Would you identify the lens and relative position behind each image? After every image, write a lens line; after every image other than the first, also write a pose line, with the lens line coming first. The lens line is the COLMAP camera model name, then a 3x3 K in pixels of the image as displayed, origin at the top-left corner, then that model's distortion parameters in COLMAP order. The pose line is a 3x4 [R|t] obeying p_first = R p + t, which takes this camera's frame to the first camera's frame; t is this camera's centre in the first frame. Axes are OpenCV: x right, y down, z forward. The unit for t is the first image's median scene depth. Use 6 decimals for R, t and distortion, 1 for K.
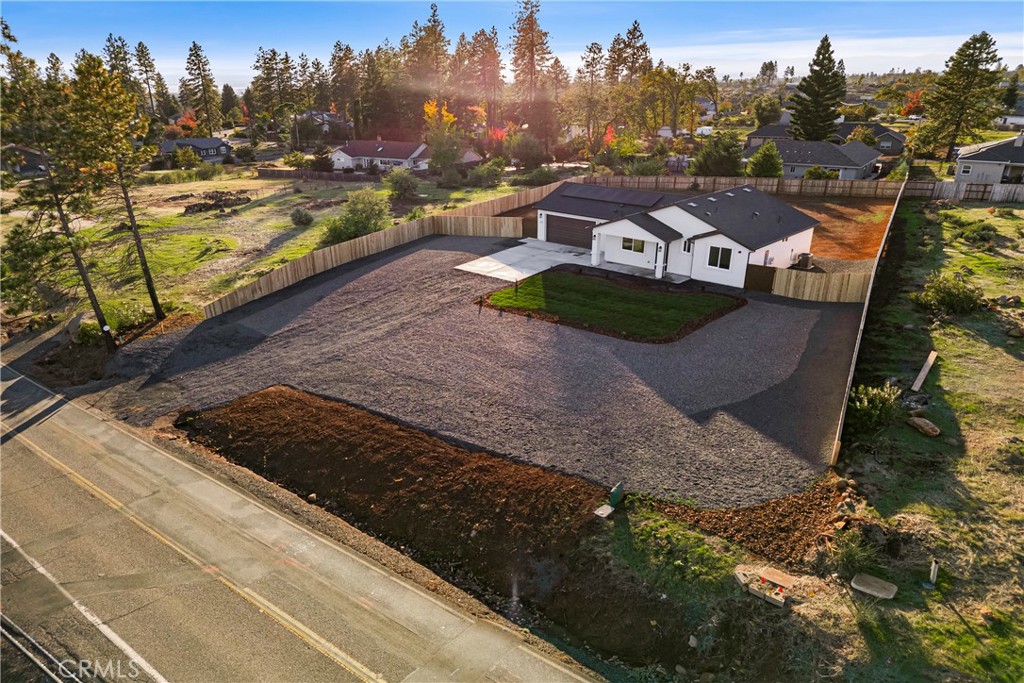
lens RADIAL K [[708.2, 0, 513.2], [0, 708.2, 350.3], [0, 0, 1]] dist [0.026652, -0.009922]
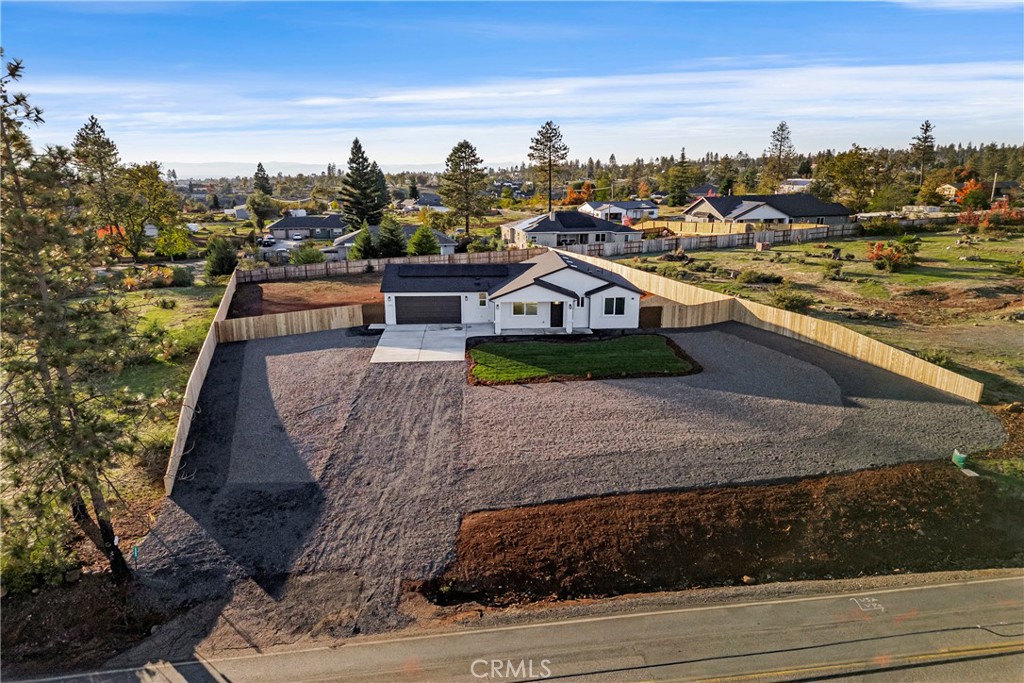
lens RADIAL K [[708.2, 0, 505.6], [0, 708.2, 336.3], [0, 0, 1]] dist [0.026652, -0.009922]
pose [[0.710343, -0.152990, 0.687027, -0.501492], [0.253994, 0.966039, -0.047492, -0.058027], [-0.656430, 0.208236, 0.725078, 0.227672]]
